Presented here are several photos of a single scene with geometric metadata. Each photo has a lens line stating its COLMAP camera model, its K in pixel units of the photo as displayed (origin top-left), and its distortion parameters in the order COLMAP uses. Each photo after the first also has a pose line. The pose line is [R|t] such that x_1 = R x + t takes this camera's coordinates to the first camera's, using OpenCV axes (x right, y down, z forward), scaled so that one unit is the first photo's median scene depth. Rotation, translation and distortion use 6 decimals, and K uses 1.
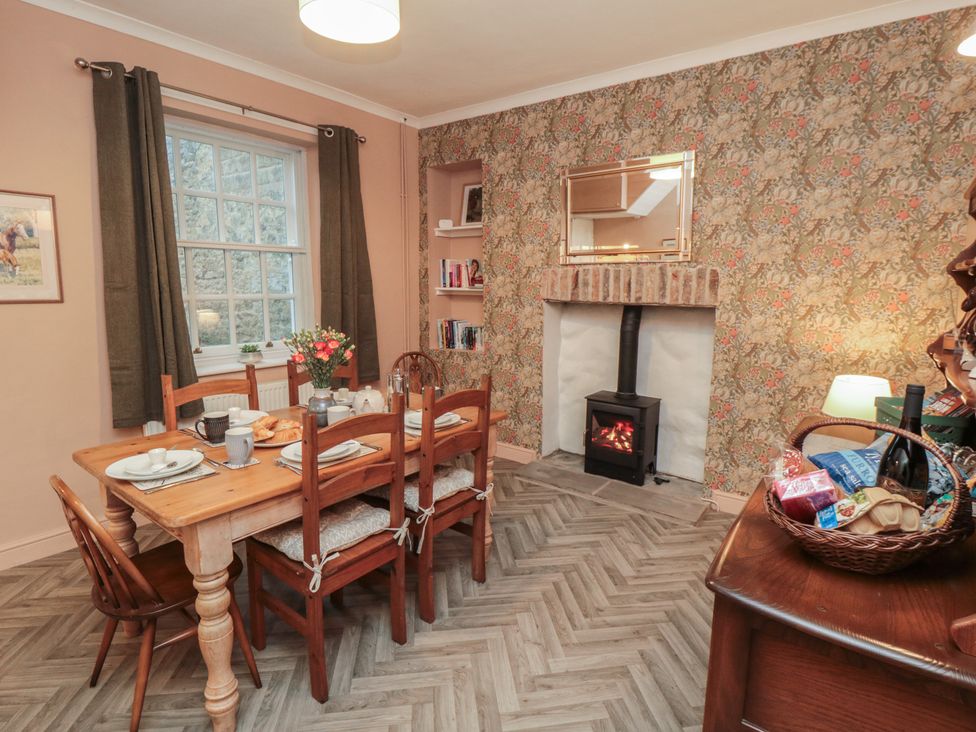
lens RADIAL K [[505.7, 0, 489.8], [0, 505.7, 353.8], [0, 0, 1]] dist [0.028331, -0.021602]
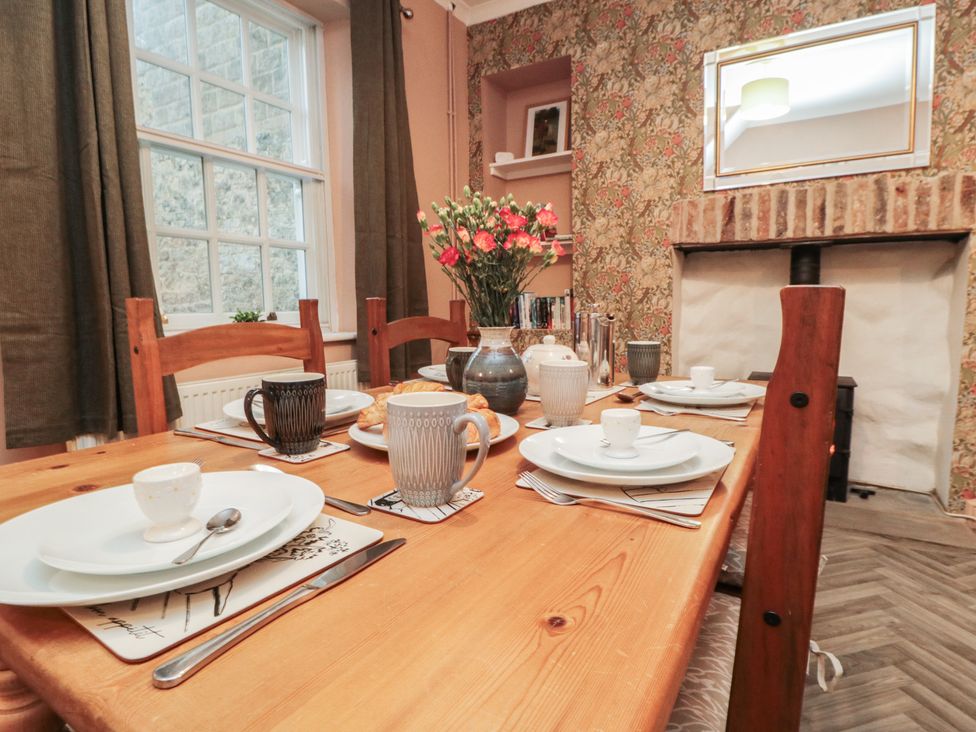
lens RADIAL K [[525.3, 0, 501.6], [0, 525.3, 352.2], [0, 0, 1]] dist [0.017032, -0.022786]
pose [[0.992912, -0.031036, 0.114726, -0.233257], [0.035661, 0.998623, -0.038484, 0.065666], [-0.113374, 0.042303, 0.992651, 0.322785]]
